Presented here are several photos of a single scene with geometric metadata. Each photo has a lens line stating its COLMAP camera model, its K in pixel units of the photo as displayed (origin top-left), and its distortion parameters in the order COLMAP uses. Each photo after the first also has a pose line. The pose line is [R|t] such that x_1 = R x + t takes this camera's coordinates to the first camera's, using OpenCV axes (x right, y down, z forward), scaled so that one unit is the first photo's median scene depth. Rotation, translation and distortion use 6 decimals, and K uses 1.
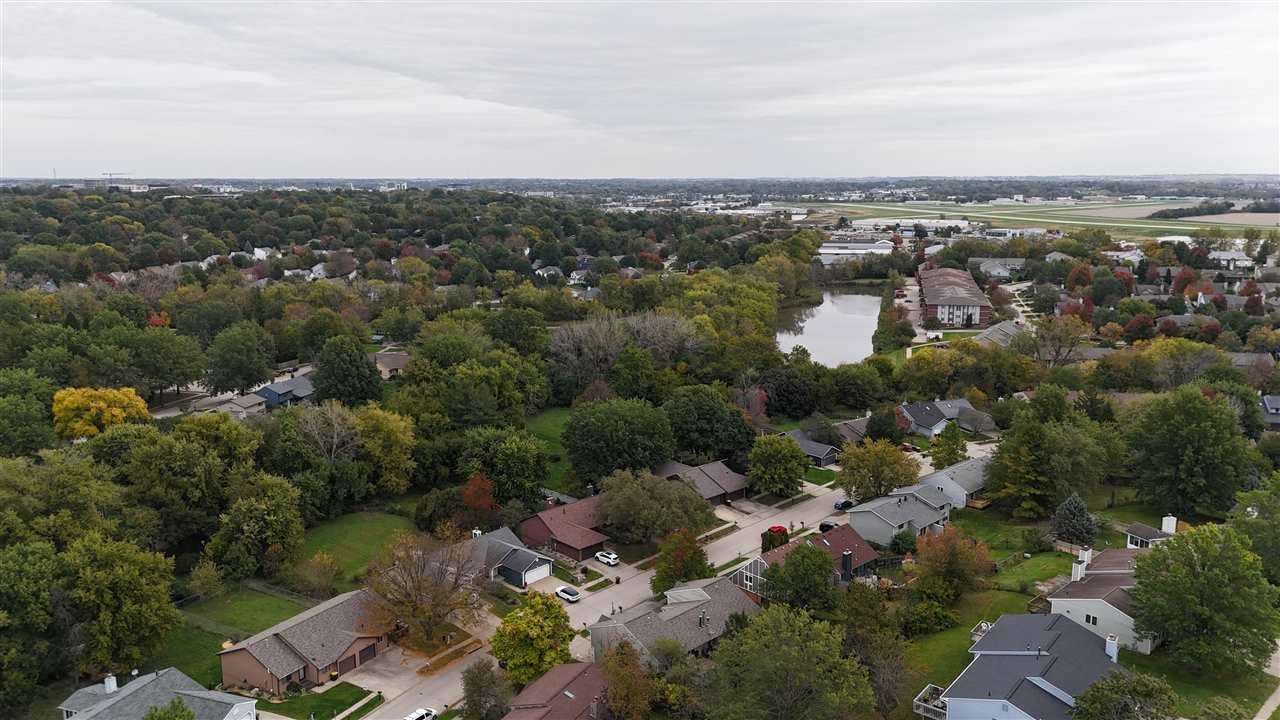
lens RADIAL K [[934.7, 0, 644.3], [0, 934.7, 353.3], [0, 0, 1]] dist [0.044214, -0.032054]
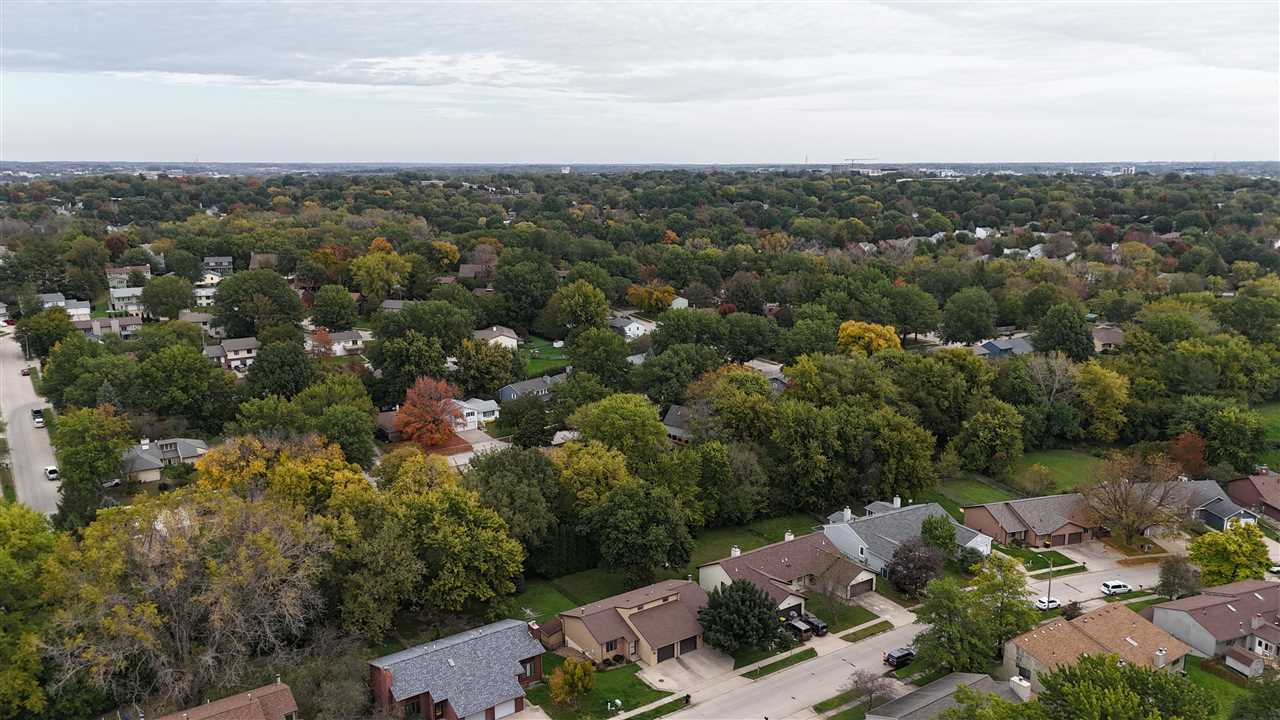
lens RADIAL K [[934.7, 0, 644.9], [0, 934.7, 349.2], [0, 0, 1]] dist [0.044214, -0.032054]
pose [[0.756048, 0.130288, -0.641418, 0.024153], [-0.122672, 0.990828, 0.056666, 0.030728], [0.642917, 0.035842, 0.765096, -0.169871]]
